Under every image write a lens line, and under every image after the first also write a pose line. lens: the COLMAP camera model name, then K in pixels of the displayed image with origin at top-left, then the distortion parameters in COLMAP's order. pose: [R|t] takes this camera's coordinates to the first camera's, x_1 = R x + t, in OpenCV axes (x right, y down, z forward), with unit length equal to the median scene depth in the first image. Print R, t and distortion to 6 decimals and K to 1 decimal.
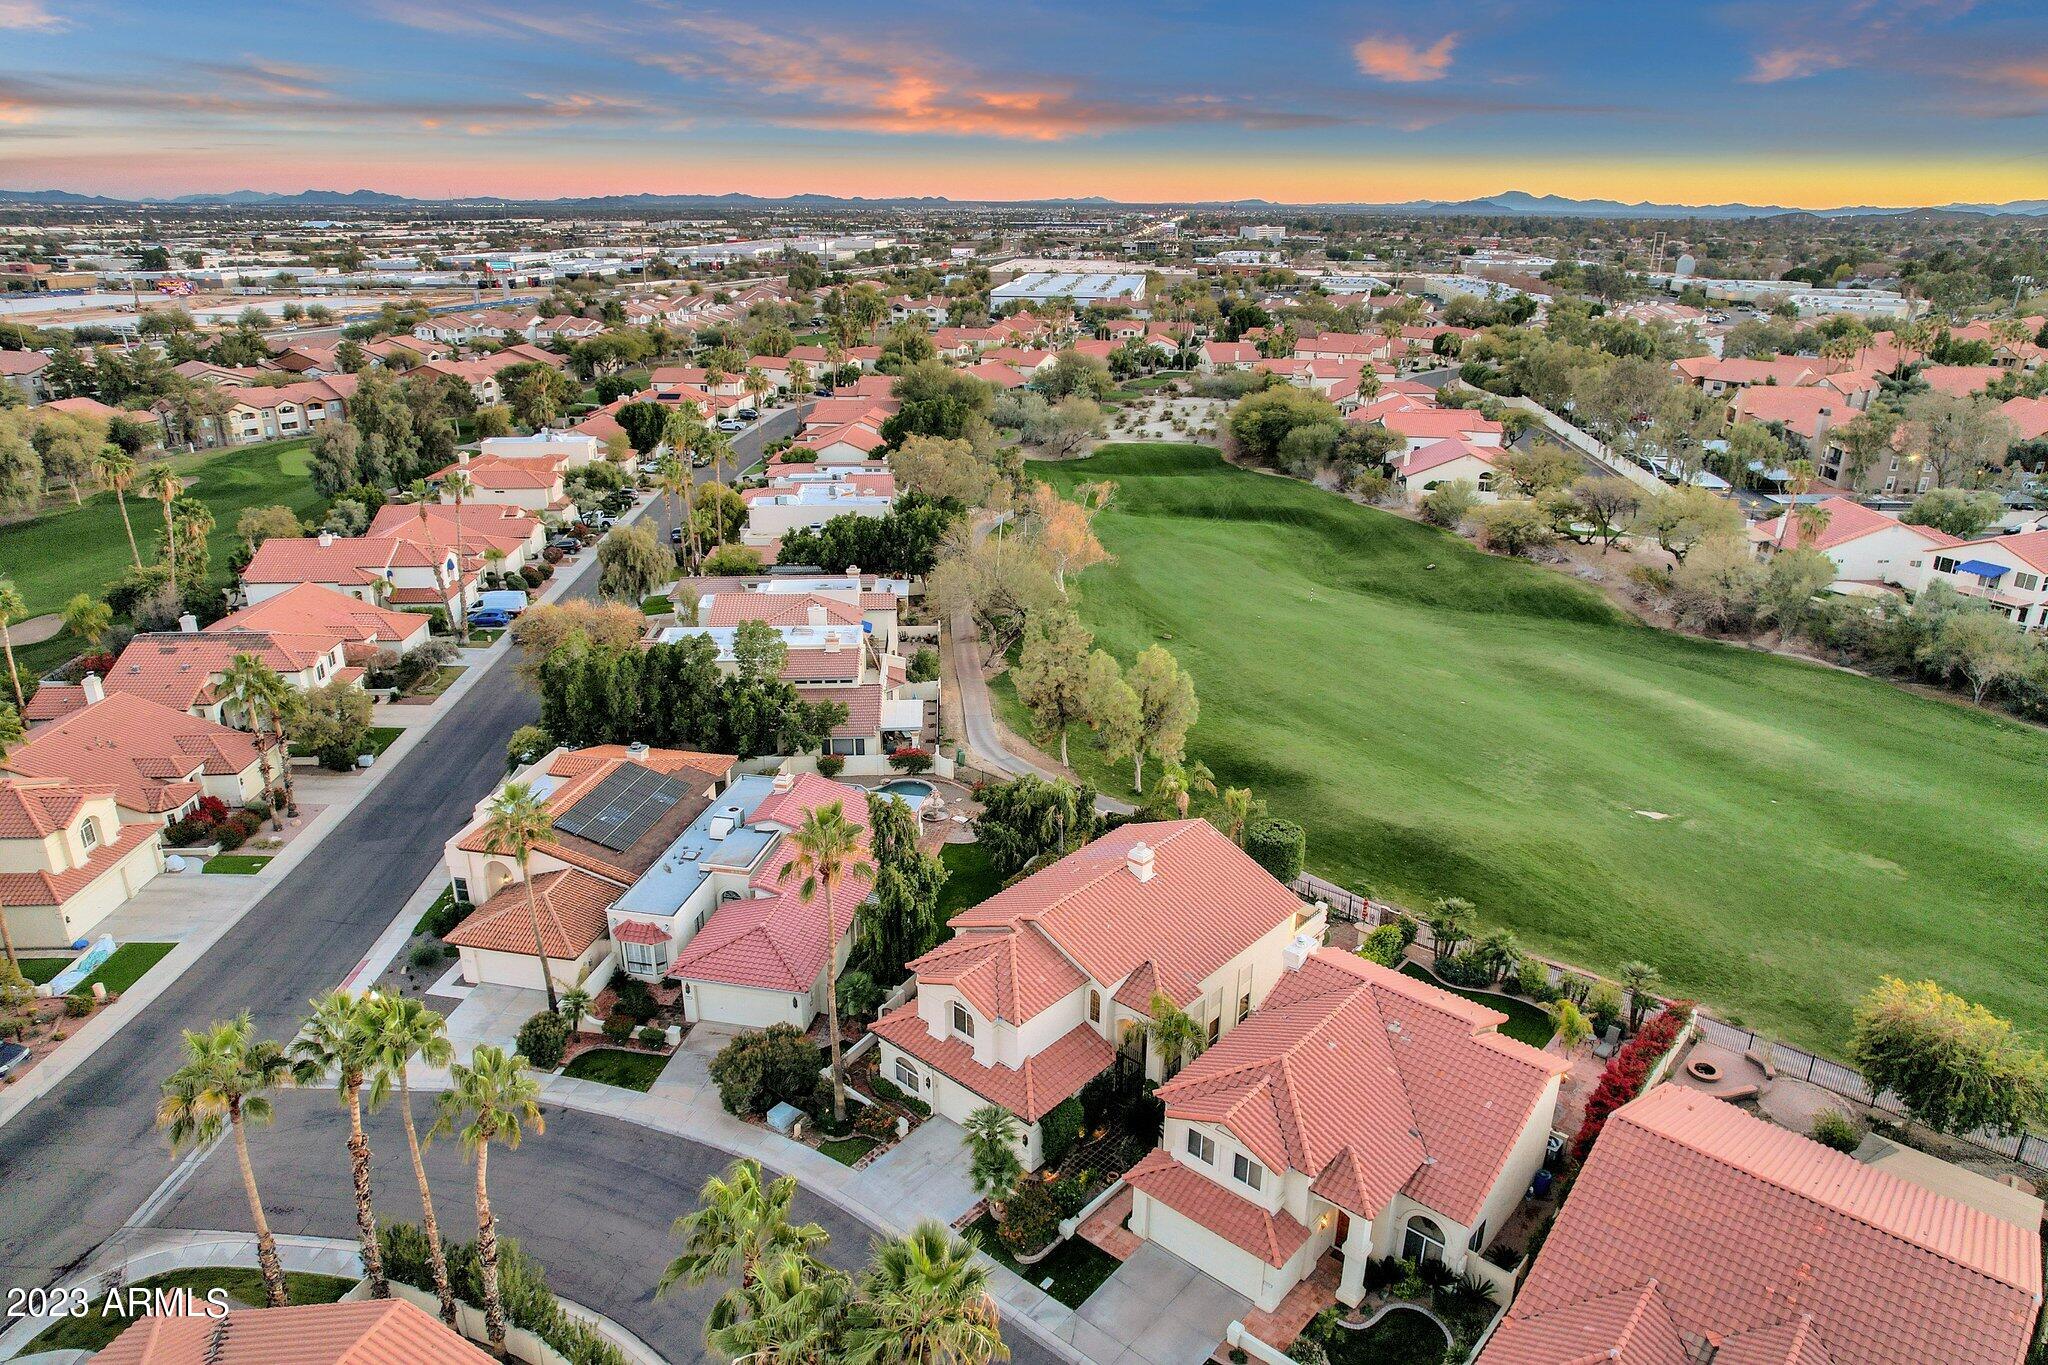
lens RADIAL K [[1310.2, 0, 1024.0], [0, 1310.2, 682.5], [0, 0, 1]] dist [-0.070416, 0.060444]
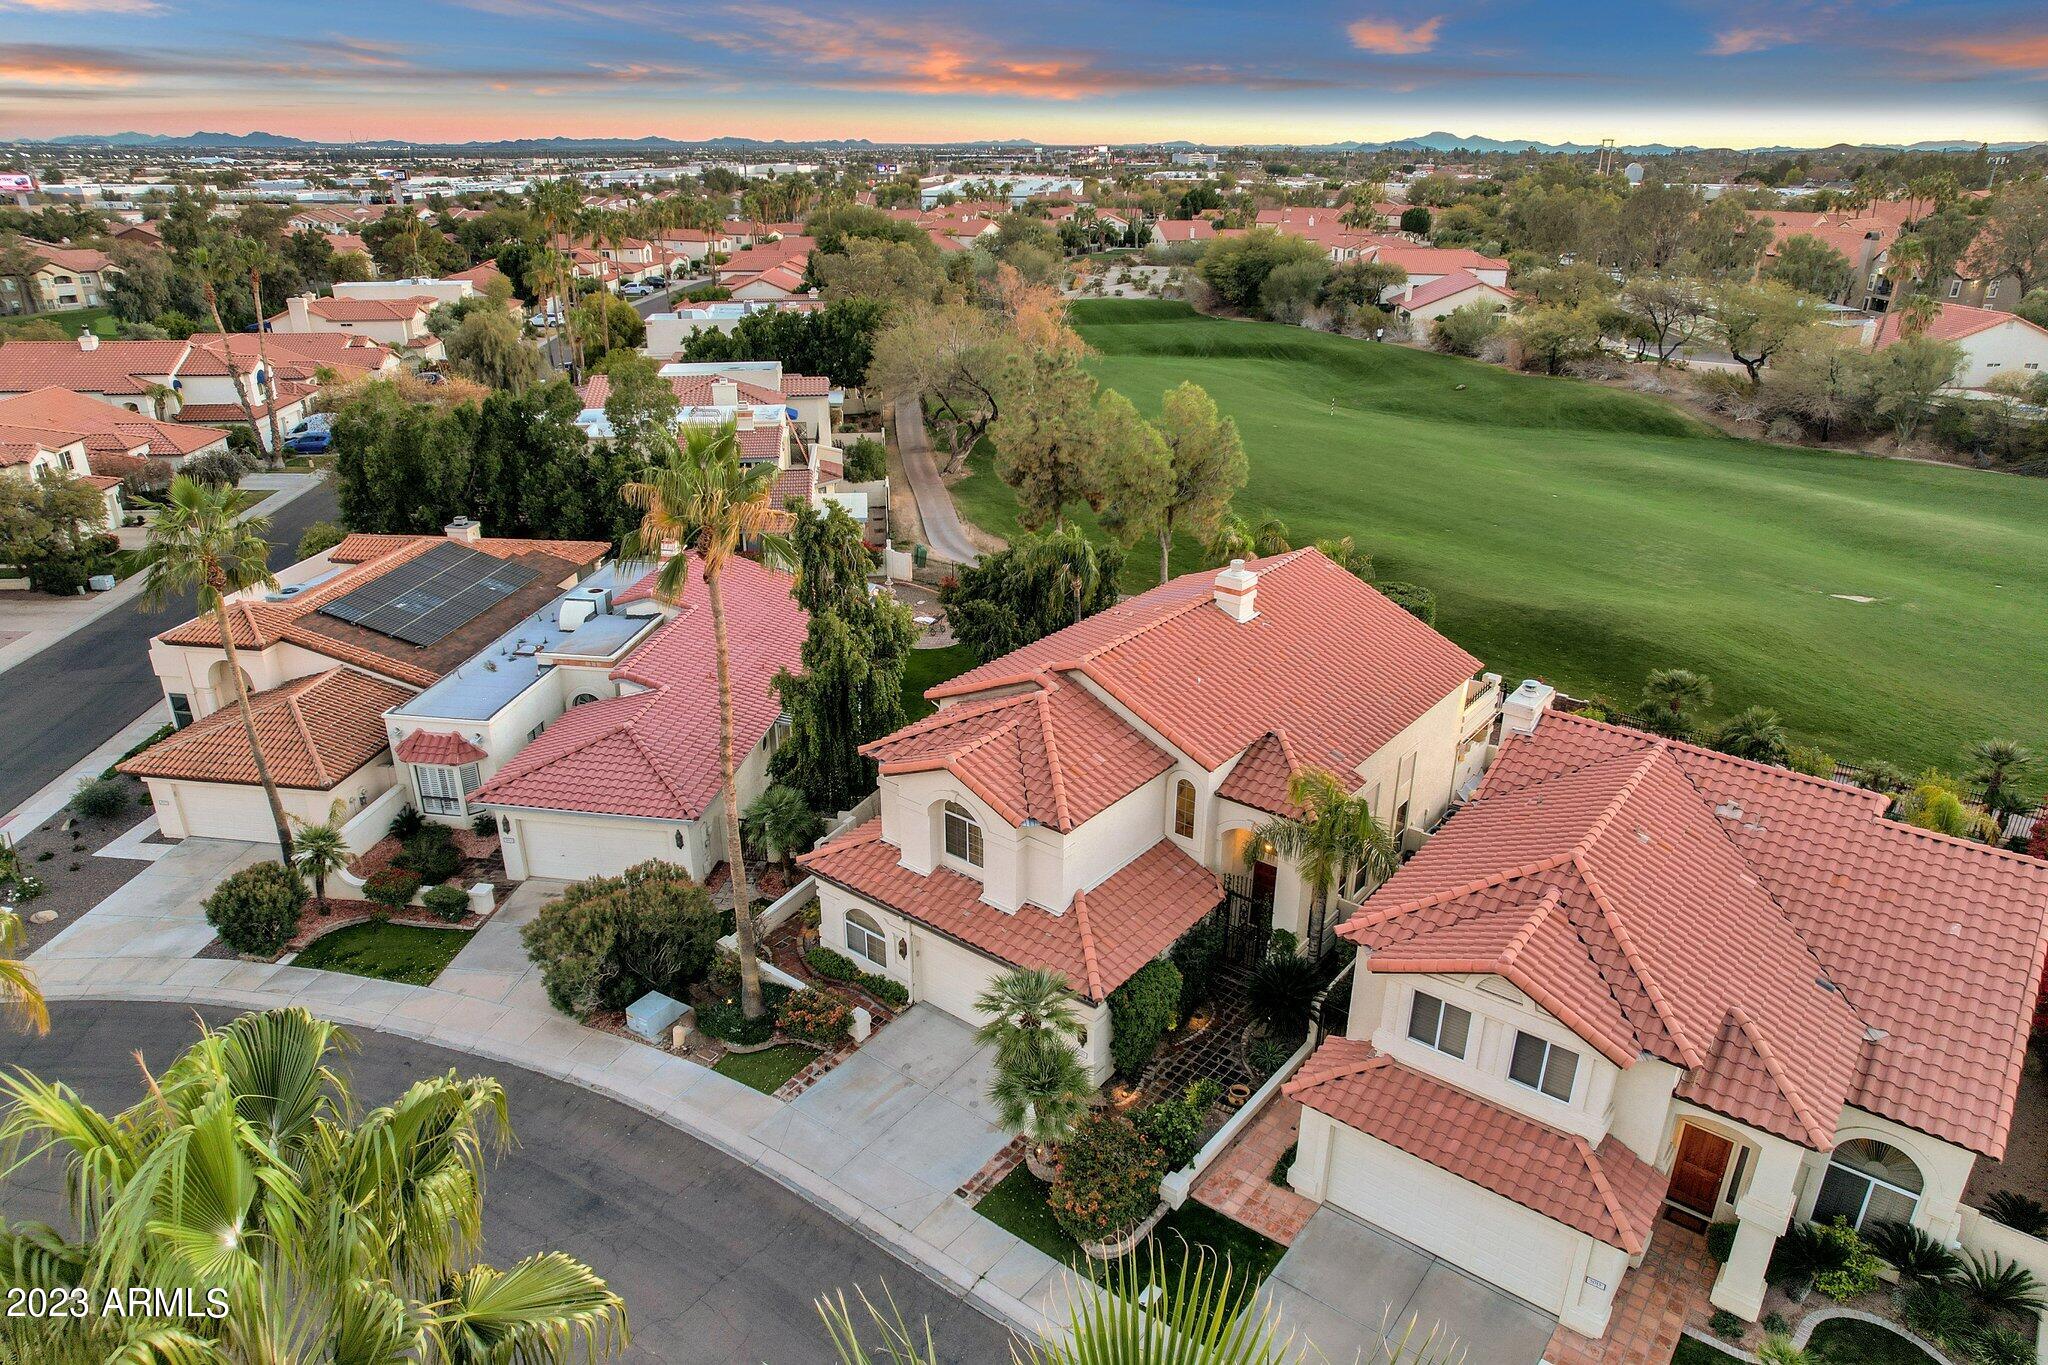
lens RADIAL K [[1313.0, 0, 1028.0], [0, 1313.0, 681.8], [0, 0, 1]] dist [-0.084048, 0.084612]
pose [[0.998427, -0.021340, 0.051851, -0.034471], [0.019305, 0.999035, 0.039439, 0.126156], [-0.052642, -0.038376, 0.997876, 0.317210]]
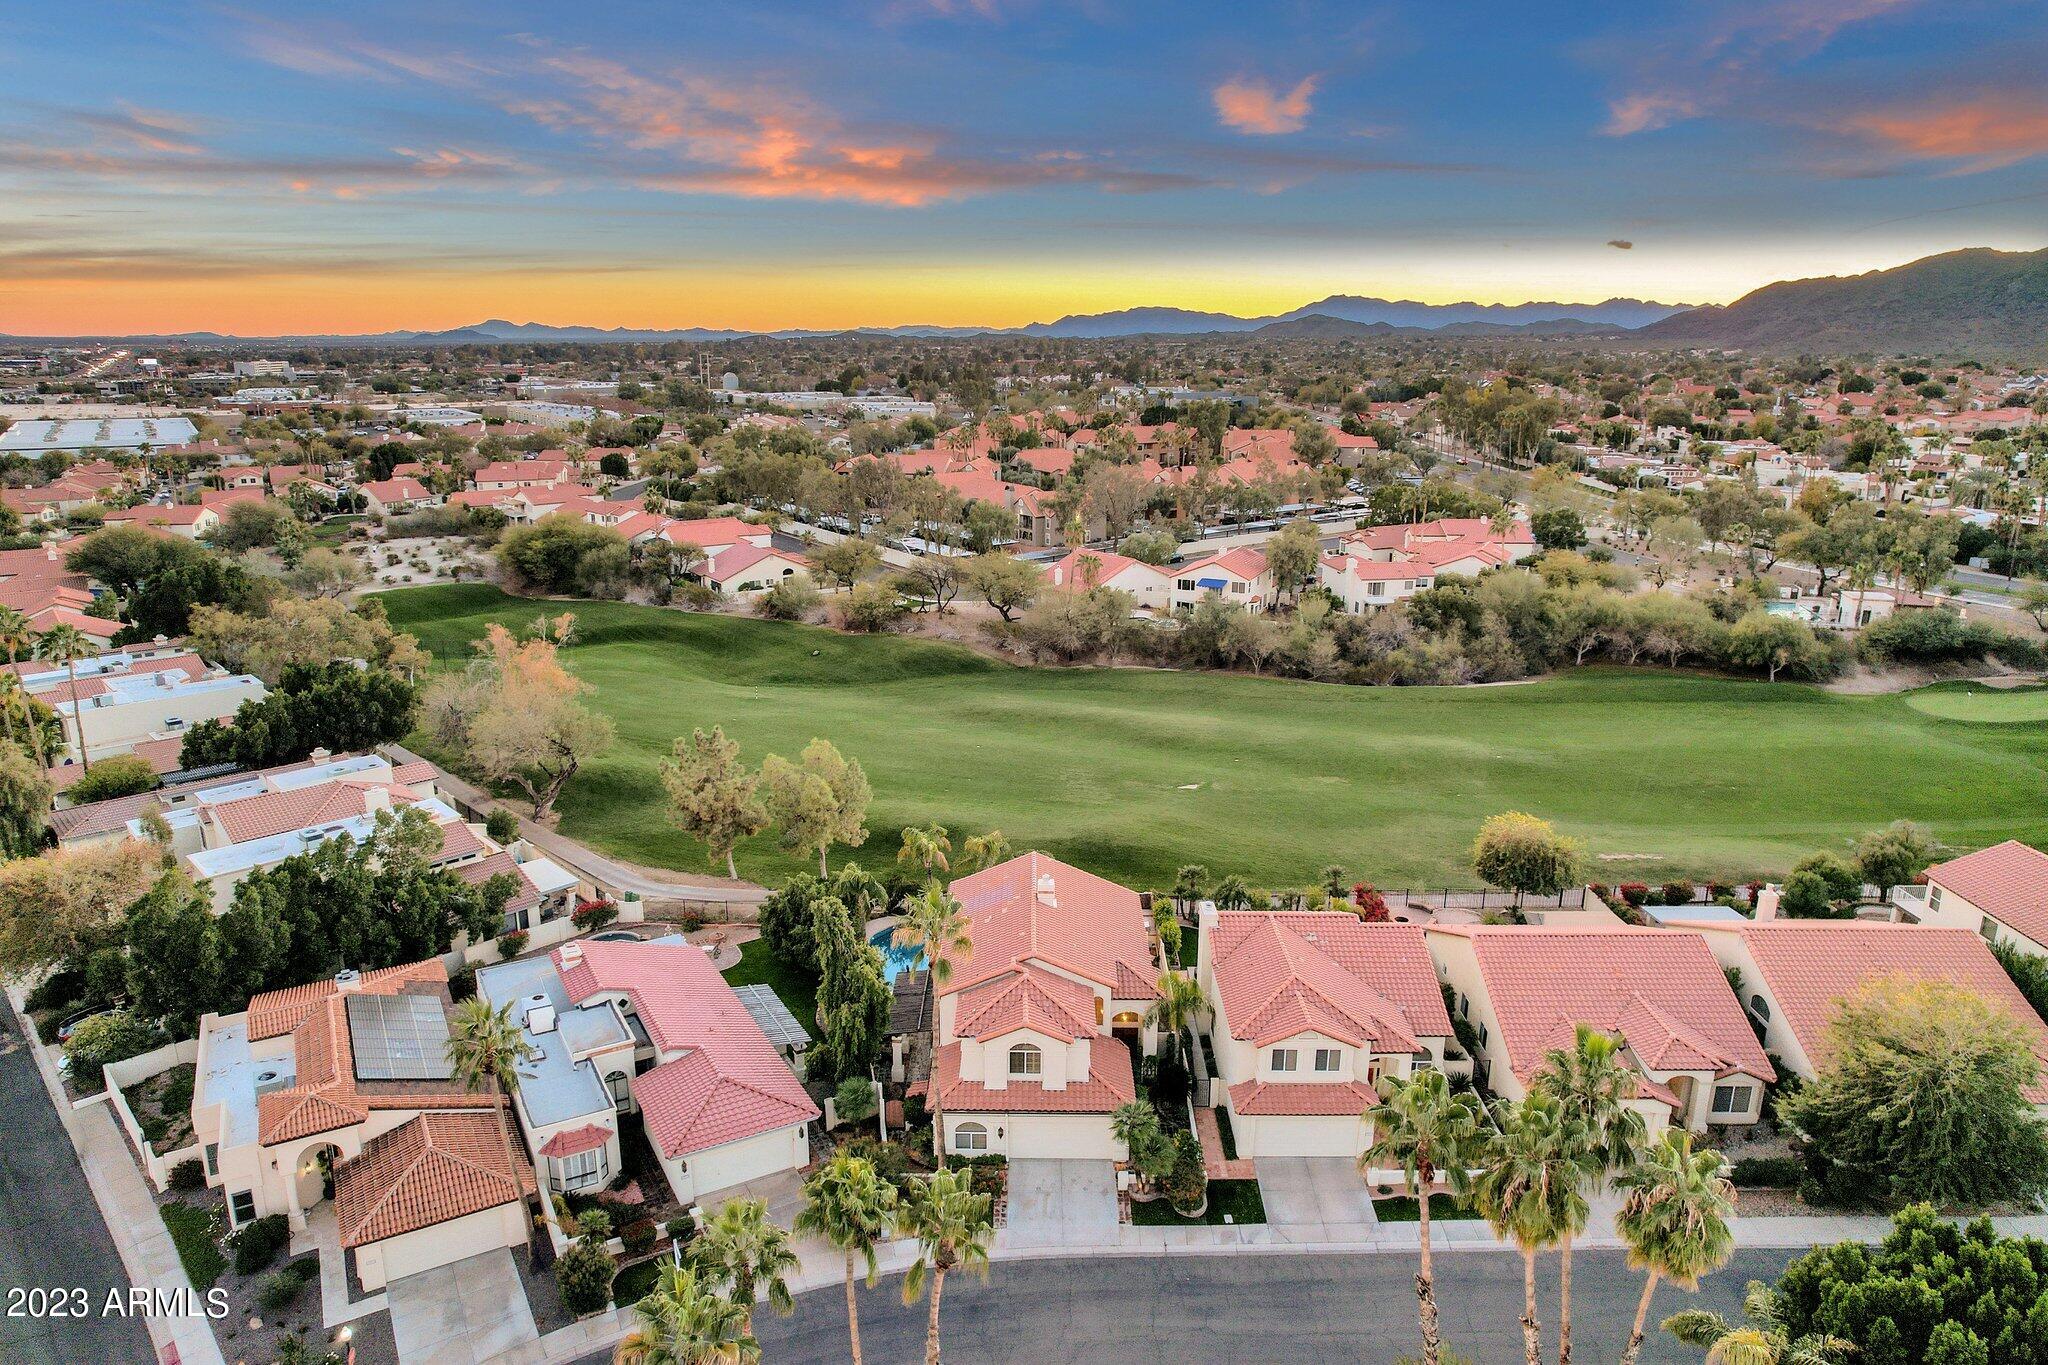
lens RADIAL K [[1310.2, 0, 1024.0], [0, 1310.2, 682.5], [0, 0, 1]] dist [-0.070416, 0.060444]
pose [[0.753904, -0.170995, 0.634342, -0.512140], [0.227689, 0.973700, -0.008131, -0.030565], [-0.616269, 0.150563, 0.773010, 0.079735]]
